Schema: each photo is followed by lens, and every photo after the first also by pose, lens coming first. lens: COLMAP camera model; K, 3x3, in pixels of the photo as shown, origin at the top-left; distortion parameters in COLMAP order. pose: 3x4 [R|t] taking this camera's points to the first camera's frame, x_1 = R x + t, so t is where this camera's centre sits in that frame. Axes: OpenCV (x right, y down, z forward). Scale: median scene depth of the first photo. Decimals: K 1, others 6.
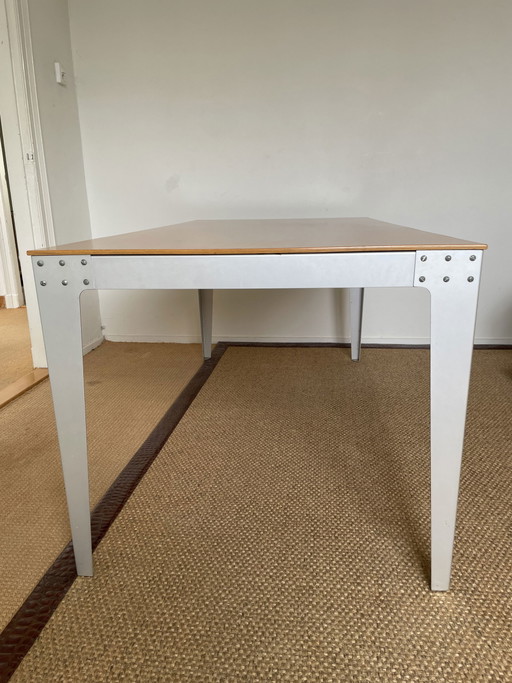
lens RADIAL K [[505.3, 0, 256.0], [0, 505.3, 341.5], [0, 0, 1]] dist [0.081818, -0.102476]
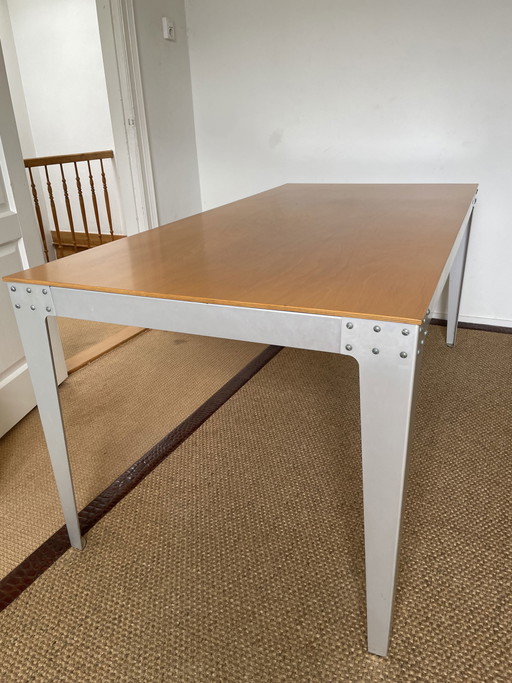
lens RADIAL K [[505.3, 0, 256.0], [0, 505.3, 341.5], [0, 0, 1]] dist [0.081818, -0.102476]
pose [[0.945719, 0.109073, -0.306135, 0.234707], [-0.064023, 0.986065, 0.153547, -0.136597], [0.318616, -0.125612, 0.939524, 0.068329]]
